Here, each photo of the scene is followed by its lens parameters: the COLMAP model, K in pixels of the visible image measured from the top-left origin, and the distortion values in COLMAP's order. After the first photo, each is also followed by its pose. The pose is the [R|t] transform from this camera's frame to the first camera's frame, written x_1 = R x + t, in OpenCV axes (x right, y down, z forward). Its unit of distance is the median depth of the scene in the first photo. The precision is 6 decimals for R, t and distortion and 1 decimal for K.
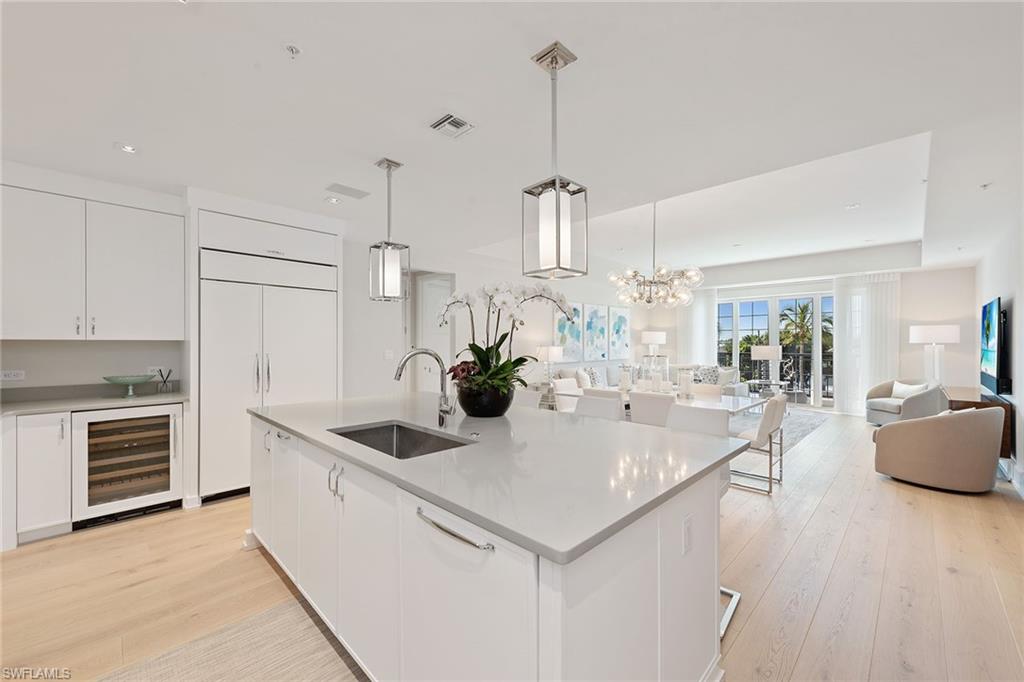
lens RADIAL K [[407.4, 0, 512.0], [0, 407.4, 341.0], [0, 0, 1]] dist [0.022591, -0.000168]
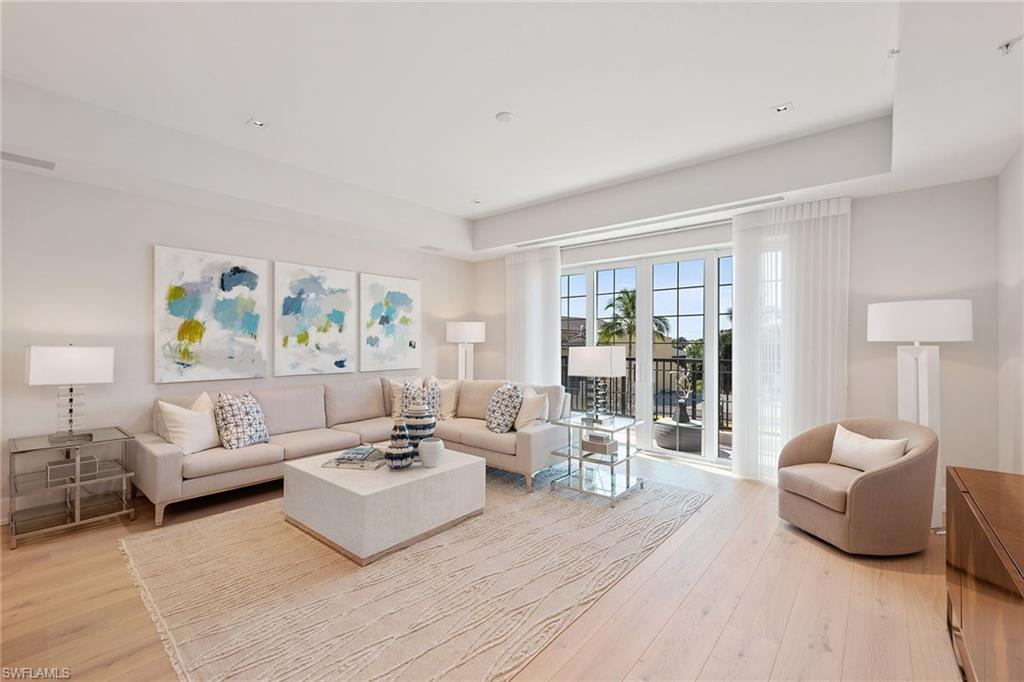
lens RADIAL K [[430.5, 0, 512.0], [0, 430.5, 341.0], [0, 0, 1]] dist [0.011889, 0.000212]
pose [[0.996859, 0.005536, 0.078997, 0.430407], [-0.005616, 0.999984, 0.000786, 0.004503], [-0.078992, -0.001227, 0.996875, 0.451773]]
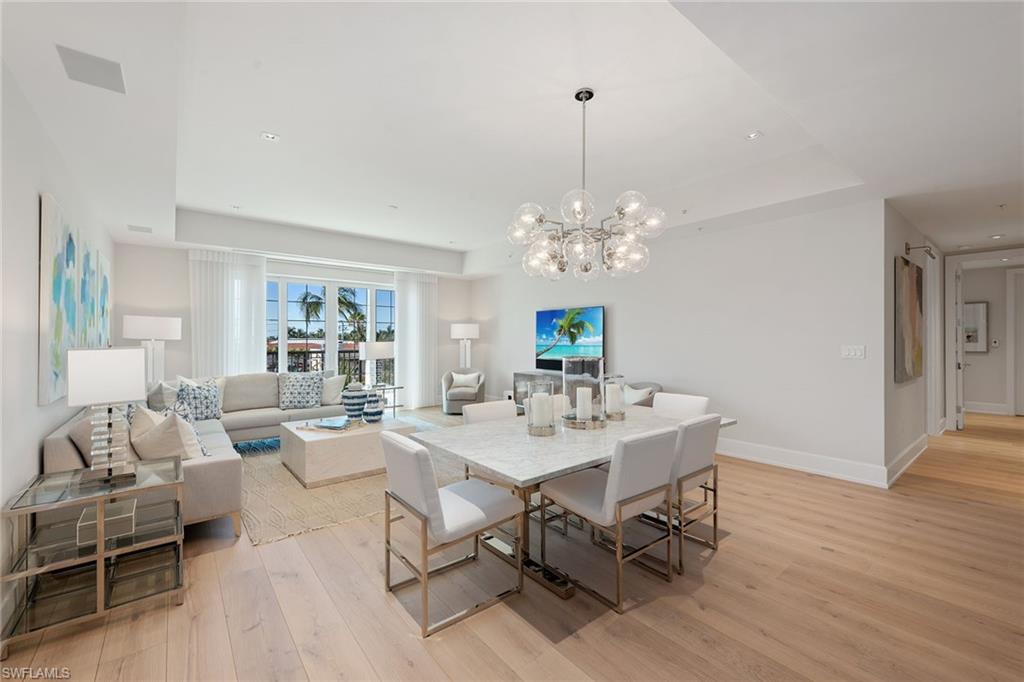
lens RADIAL K [[417.5, 0, 512.0], [0, 417.5, 341.0], [0, 0, 1]] dist [-0.000568, -0.000069]
pose [[0.115730, -0.004670, 0.993270, -0.147222], [-0.005352, 0.999972, 0.005325, 0.003838], [-0.993266, -0.005932, 0.115702, 0.578106]]
